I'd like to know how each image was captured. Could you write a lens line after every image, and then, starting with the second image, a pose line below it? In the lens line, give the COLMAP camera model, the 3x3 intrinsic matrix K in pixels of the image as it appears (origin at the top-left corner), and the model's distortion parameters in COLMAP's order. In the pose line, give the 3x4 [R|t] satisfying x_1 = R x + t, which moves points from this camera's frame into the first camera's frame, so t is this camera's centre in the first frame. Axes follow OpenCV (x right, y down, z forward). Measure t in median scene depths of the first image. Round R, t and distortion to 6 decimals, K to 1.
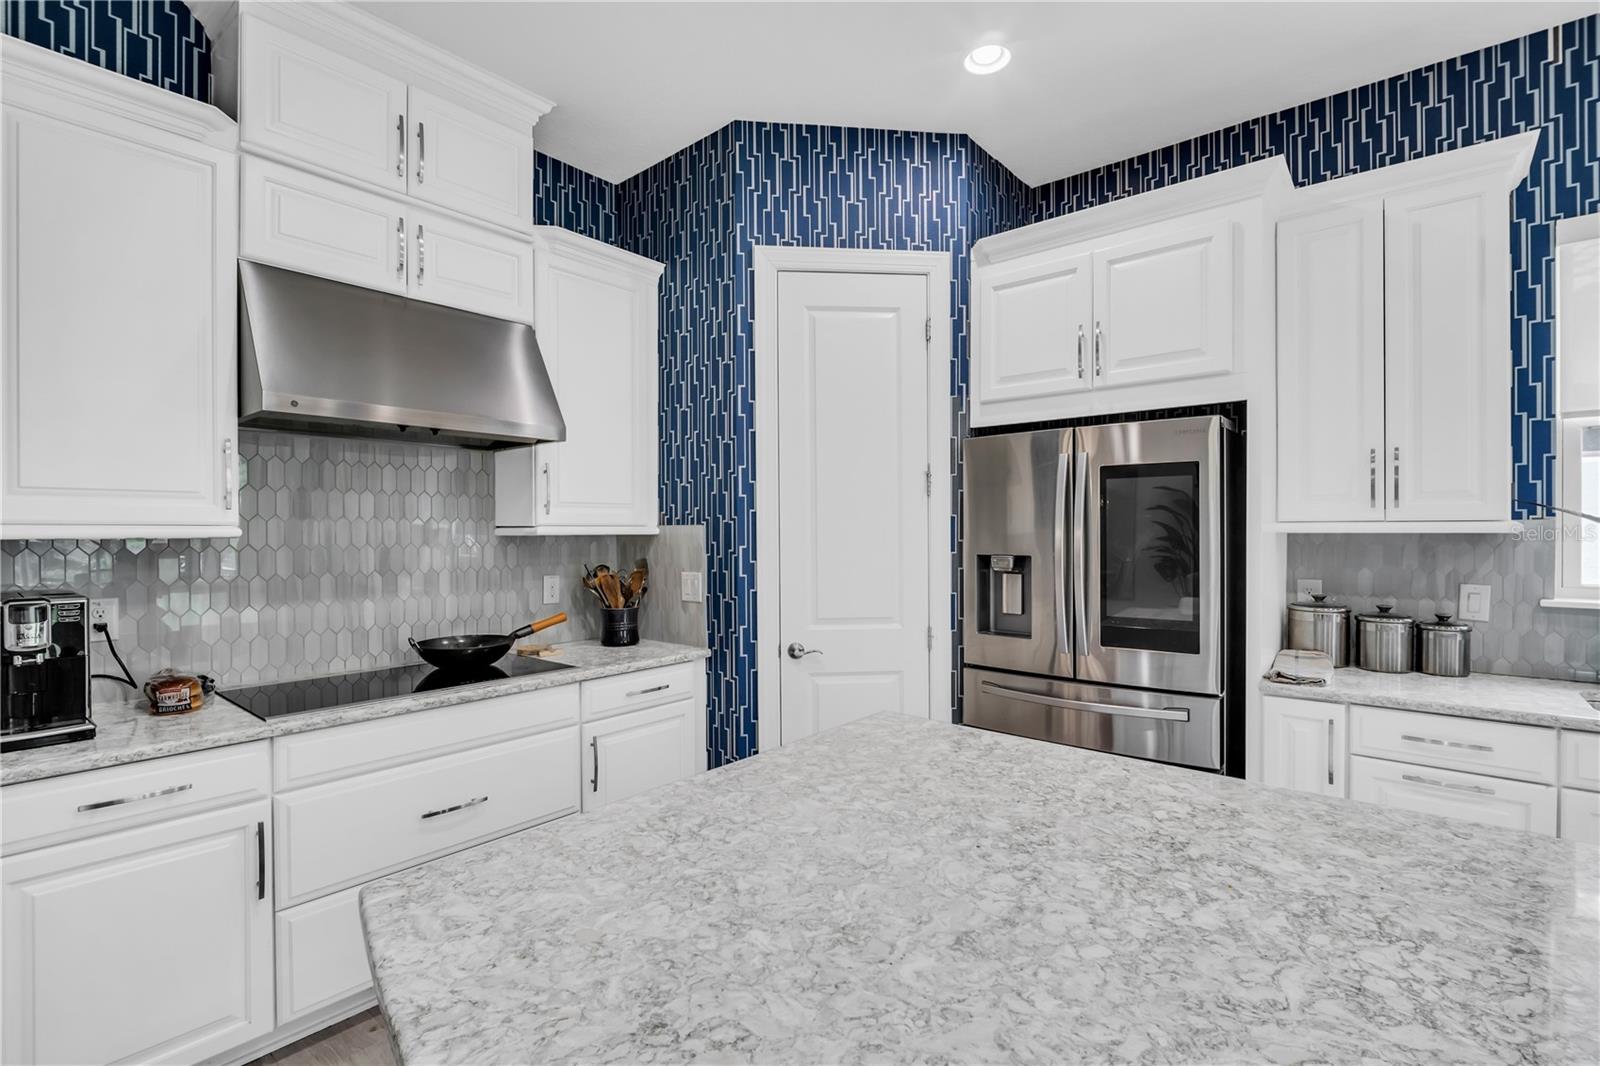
lens RADIAL K [[731.6, 0, 817.0], [0, 731.6, 533.1], [0, 0, 1]] dist [0.001021, -0.004483]
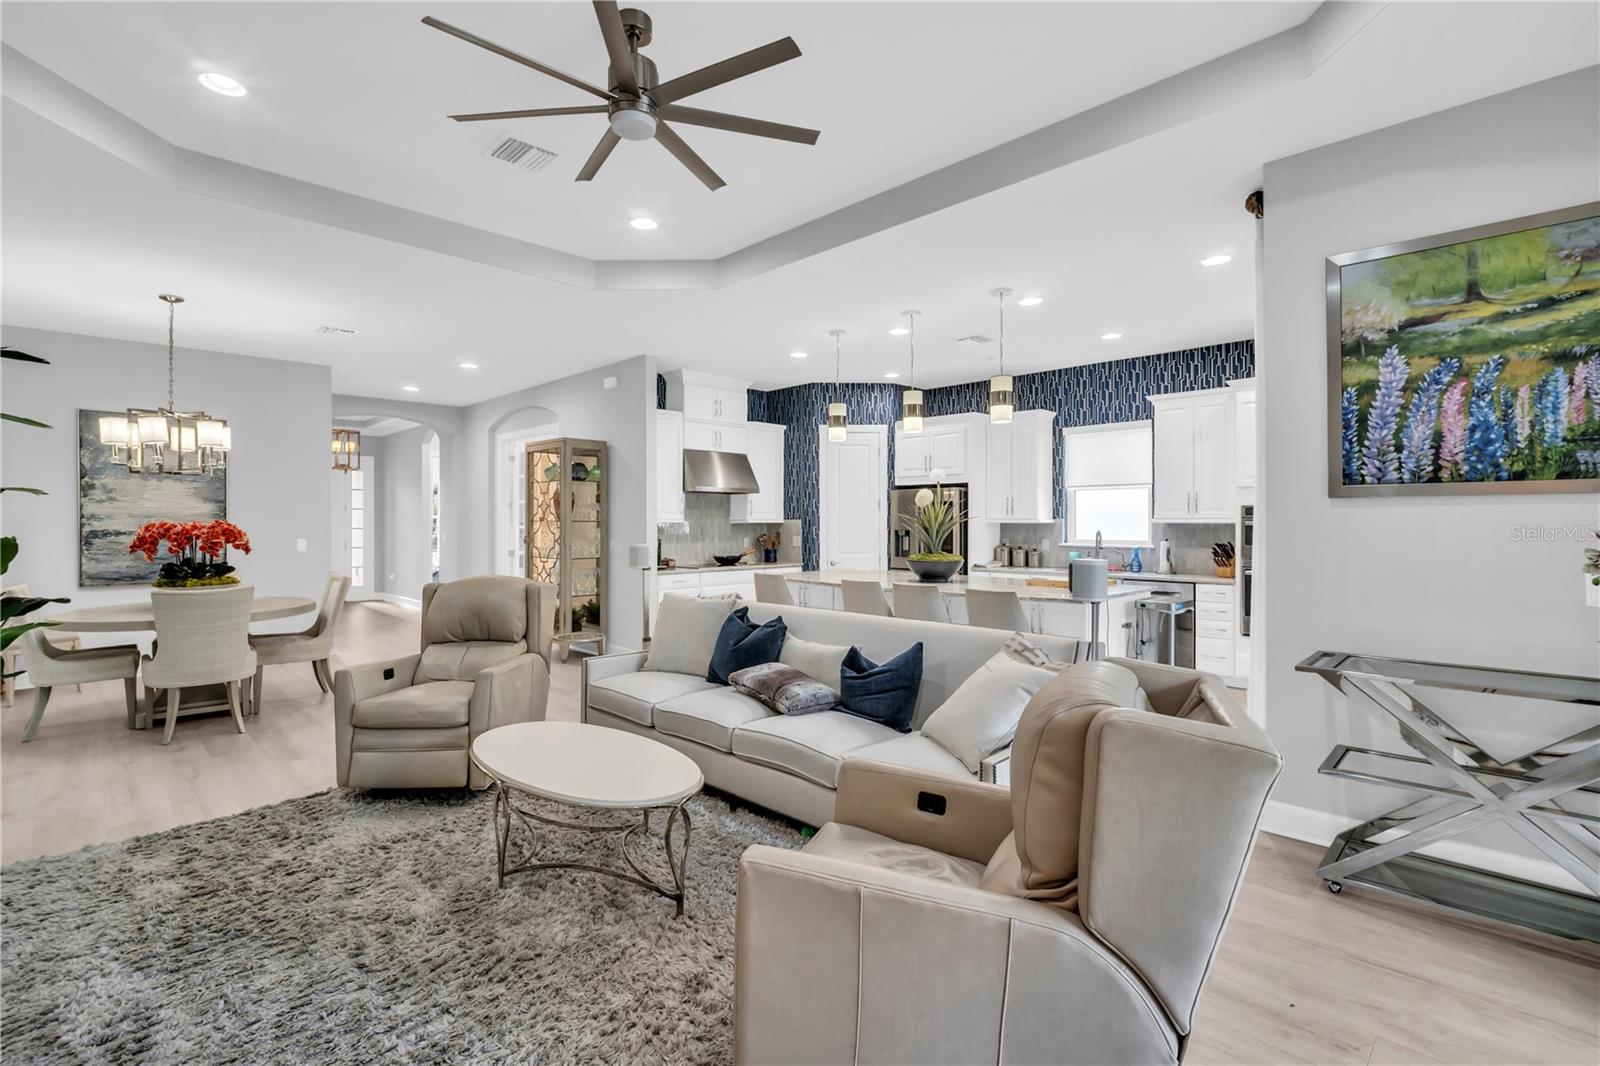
lens RADIAL K [[748.5, 0, 799.1], [0, 748.5, 523.4], [0, 0, 1]] dist [0.000732, -0.004830]
pose [[0.995896, 0.003548, -0.090435, 0.116652], [-0.003863, 0.999987, -0.003311, 0.014787], [0.090423, 0.003647, 0.995897, -2.172527]]
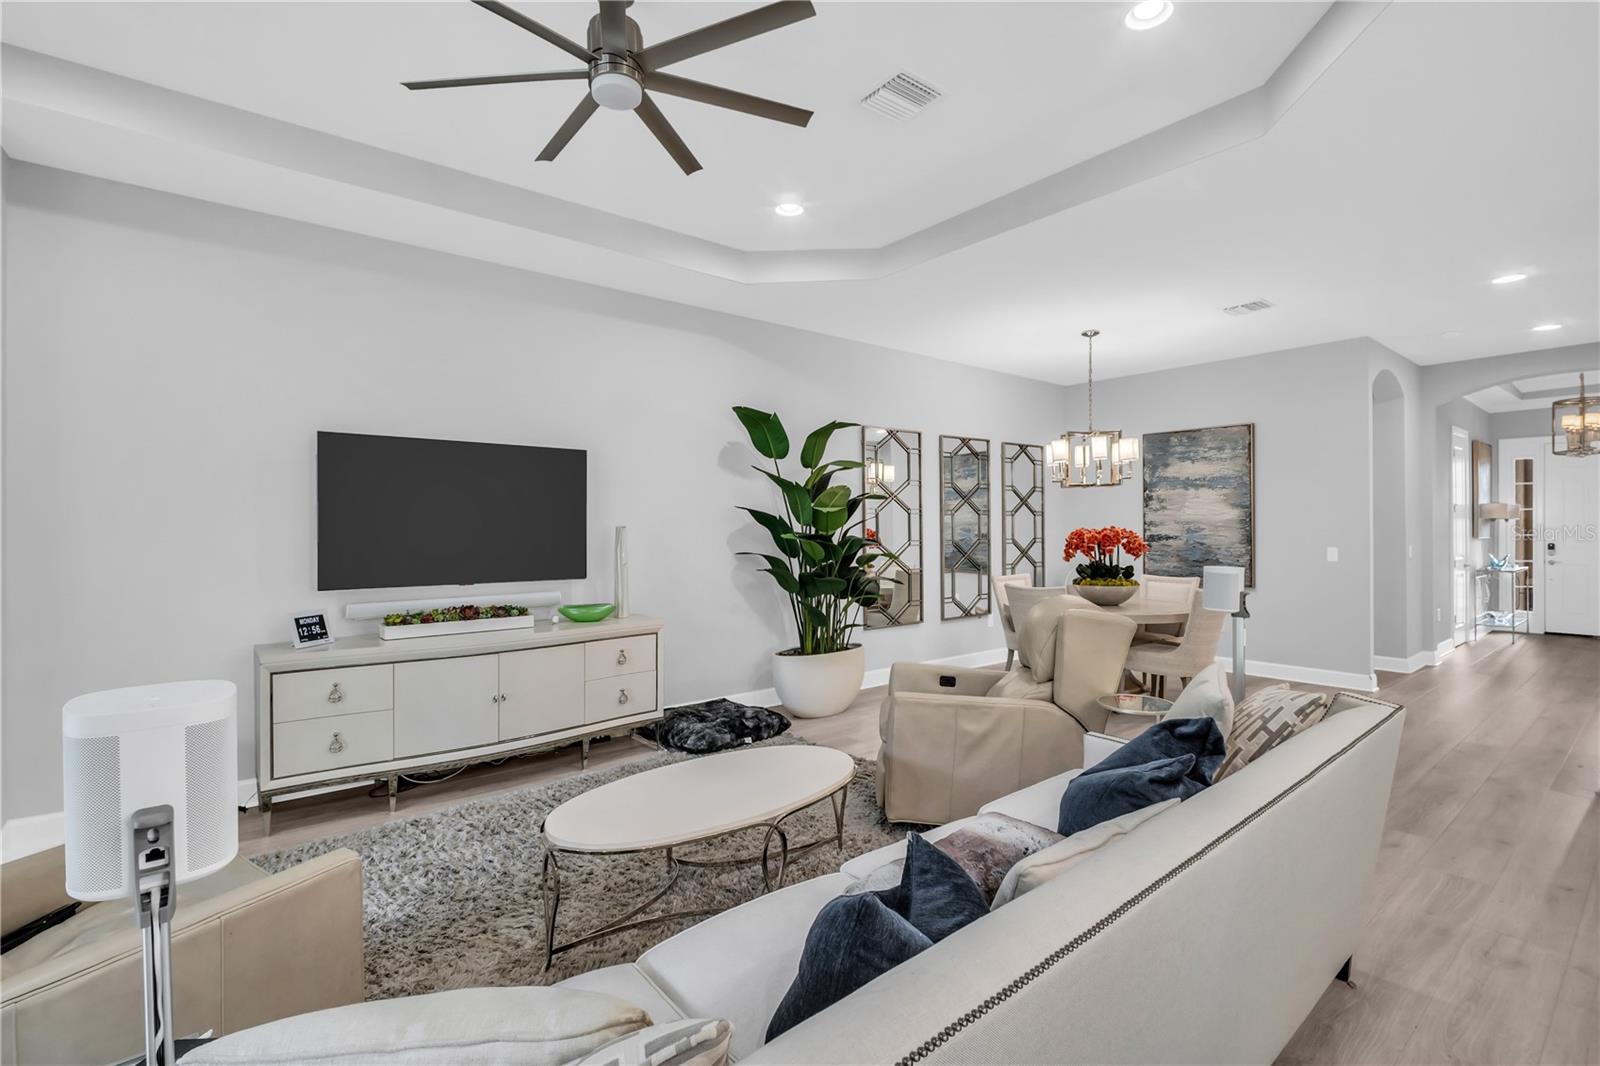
lens RADIAL K [[731.6, 0, 802.6], [0, 731.6, 529.9], [0, 0, 1]] dist [0.001021, -0.004483]
pose [[-0.187222, 0.005707, -0.982301, 0.652298], [-0.002151, 0.999978, 0.006219, 0.004739], [0.982315, 0.003277, -0.187206, -0.751829]]
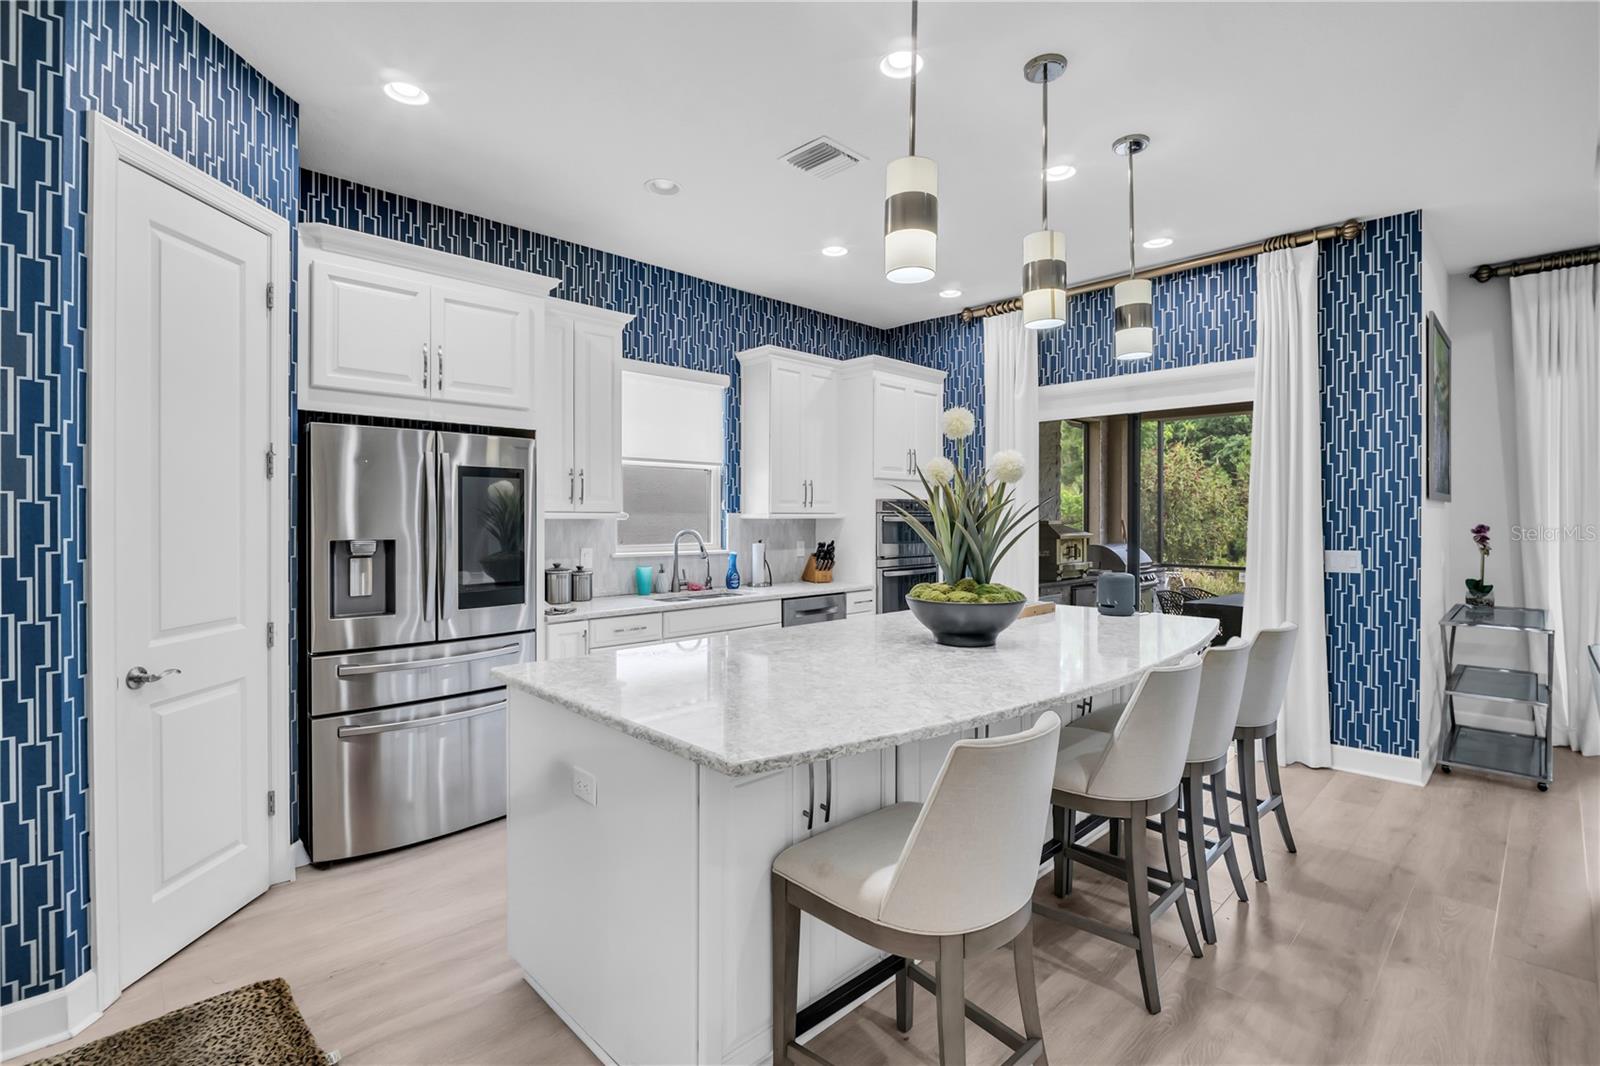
lens RADIAL K [[748.5, 0, 803.4], [0, 748.5, 518.9], [0, 0, 1]] dist [0.000732, -0.004830]
pose [[0.099935, 0.001755, 0.994992, -0.790380], [0.003151, 0.999993, -0.002081, 0.003939], [-0.994989, 0.003344, 0.099929, 0.272816]]
